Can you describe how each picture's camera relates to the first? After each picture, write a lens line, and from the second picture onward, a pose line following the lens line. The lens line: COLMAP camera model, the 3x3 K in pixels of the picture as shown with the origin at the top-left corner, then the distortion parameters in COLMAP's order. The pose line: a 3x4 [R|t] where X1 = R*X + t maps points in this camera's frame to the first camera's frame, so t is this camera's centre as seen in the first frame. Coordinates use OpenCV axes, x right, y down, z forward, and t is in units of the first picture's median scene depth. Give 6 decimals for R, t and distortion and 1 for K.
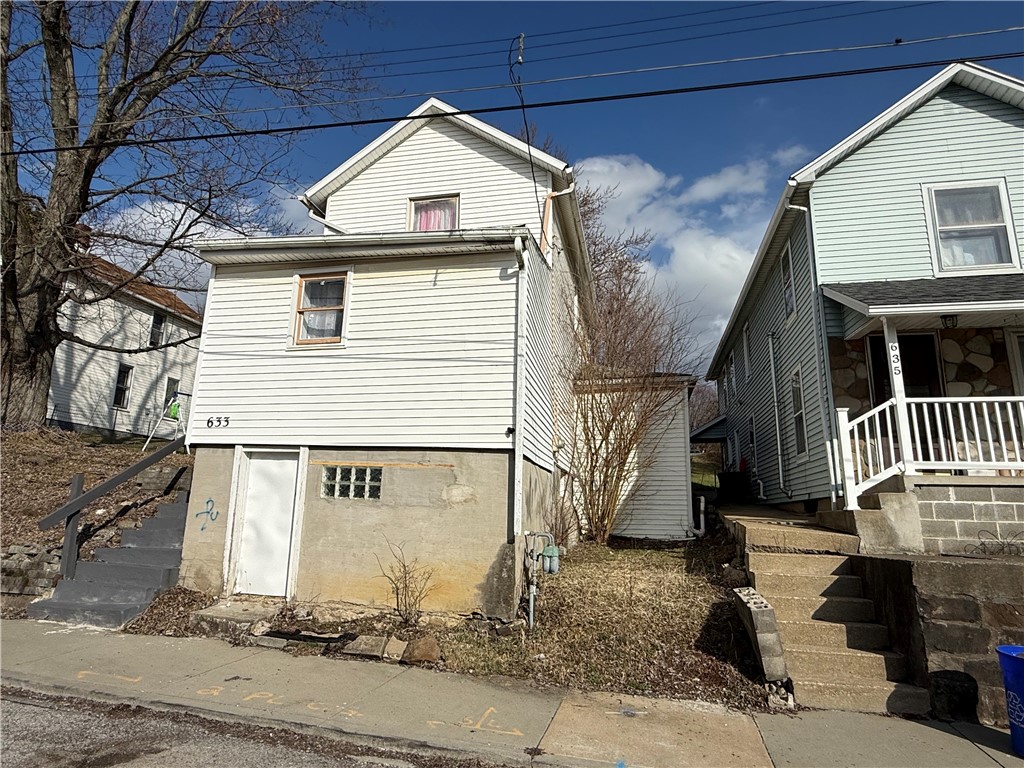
lens RADIAL K [[609.0, 0, 505.1], [0, 609.0, 383.6], [0, 0, 1]] dist [-0.002598, 0.003620]
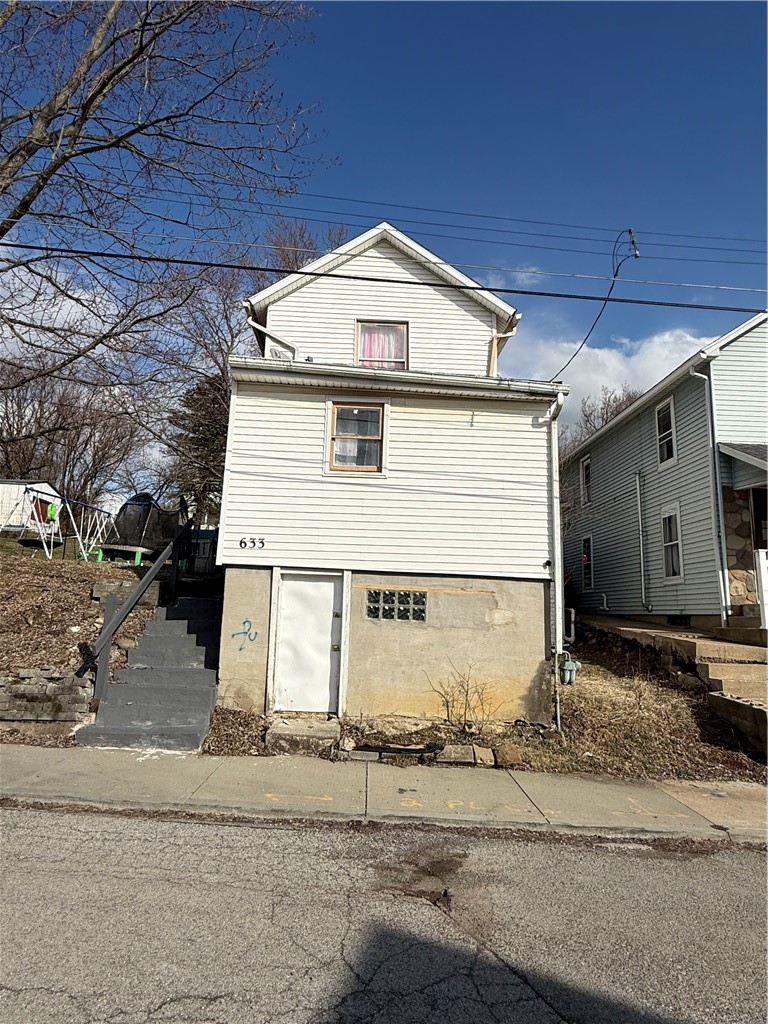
lens RADIAL K [[609.0, 0, 386.6], [0, 609.0, 513.3], [0, 0, 1]] dist [-0.002598, 0.003620]
pose [[0.964198, 0.045315, 0.261283, -0.547404], [-0.059839, 0.997058, 0.047898, -0.049463], [-0.258344, -0.061819, 0.964073, -0.021437]]
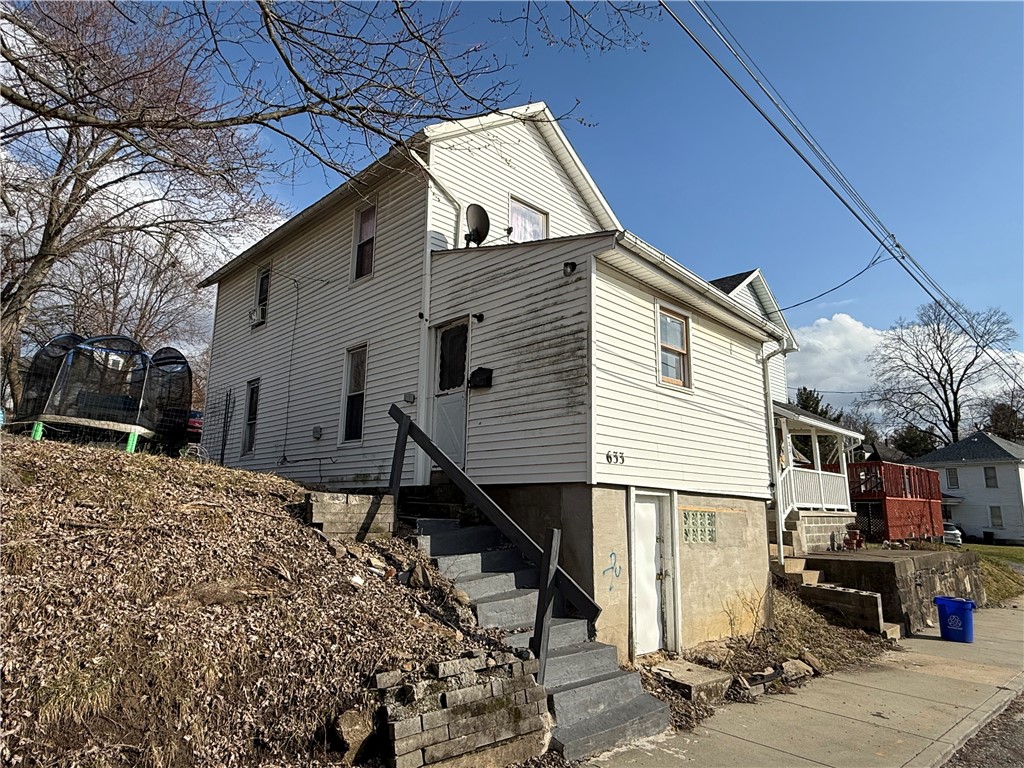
lens RADIAL K [[609.0, 0, 509.9], [0, 609.0, 382.1], [0, 0, 1]] dist [-0.002598, 0.003620]
pose [[0.545215, 0.153244, 0.824171, -1.314601], [-0.183240, 0.981160, -0.061215, 0.040924], [-0.818025, -0.117646, 0.563023, 0.693617]]
